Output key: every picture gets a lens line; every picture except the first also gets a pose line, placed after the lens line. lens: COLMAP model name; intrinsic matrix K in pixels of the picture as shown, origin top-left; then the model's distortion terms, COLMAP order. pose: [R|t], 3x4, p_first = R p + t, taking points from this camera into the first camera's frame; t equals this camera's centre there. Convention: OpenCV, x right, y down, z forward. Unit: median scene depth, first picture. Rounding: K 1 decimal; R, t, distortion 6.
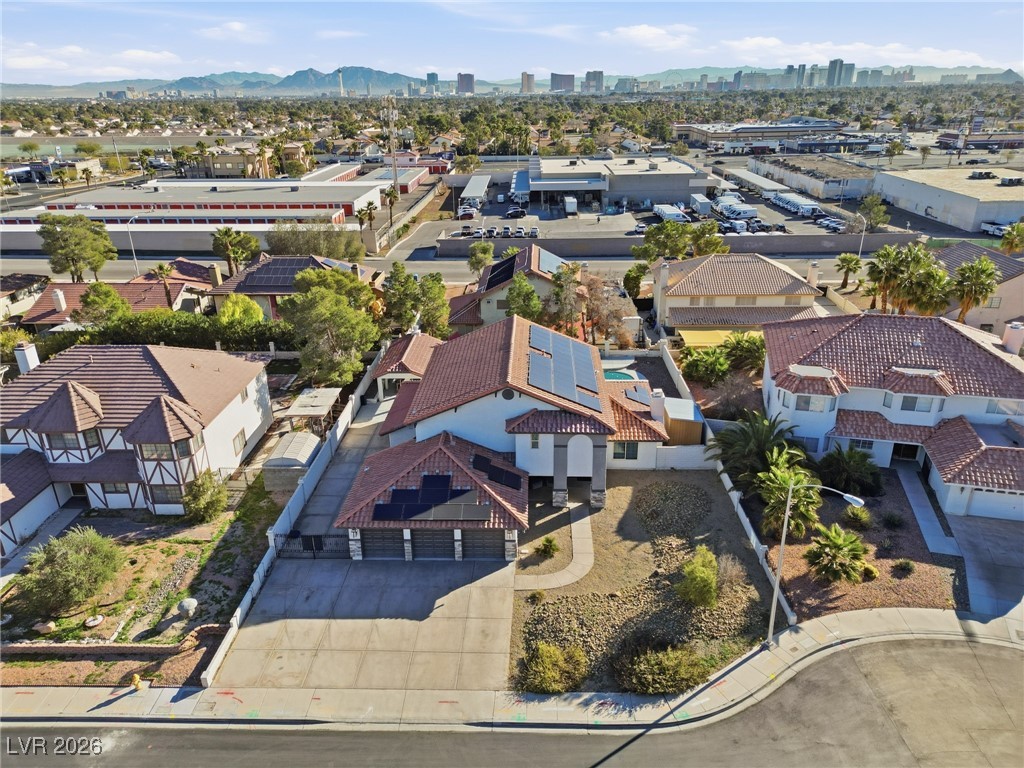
lens RADIAL K [[716.0, 0, 510.3], [0, 716.0, 381.6], [0, 0, 1]] dist [0.070821, -0.067504]
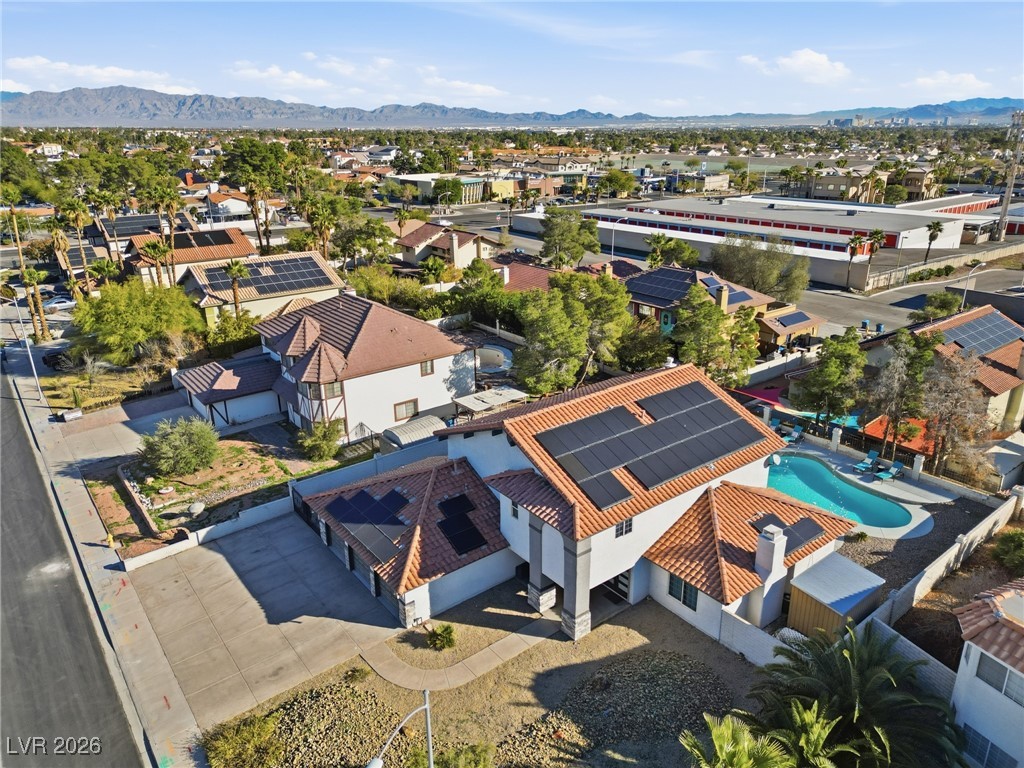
lens RADIAL K [[716.0, 0, 510.3], [0, 716.0, 381.6], [0, 0, 1]] dist [0.070821, -0.067504]
pose [[0.639335, 0.268340, -0.720586, 0.555841], [-0.292350, 0.951583, 0.094976, -0.118958], [0.711184, 0.149942, 0.686830, 0.453978]]
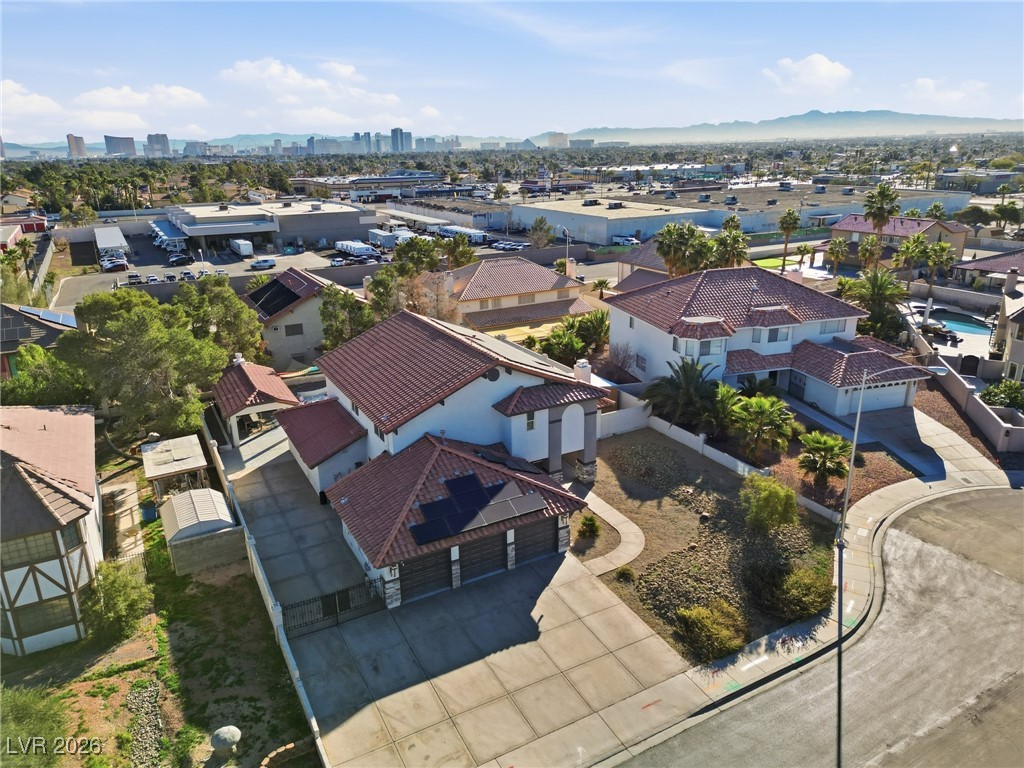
lens RADIAL K [[714.5, 0, 510.0], [0, 714.5, 381.5], [0, 0, 1]] dist [0.086746, -0.100184]
pose [[0.857212, -0.161045, 0.489134, -0.420189], [0.199226, 0.979592, -0.026618, 0.054121], [-0.474865, 0.120266, 0.871802, 0.232601]]
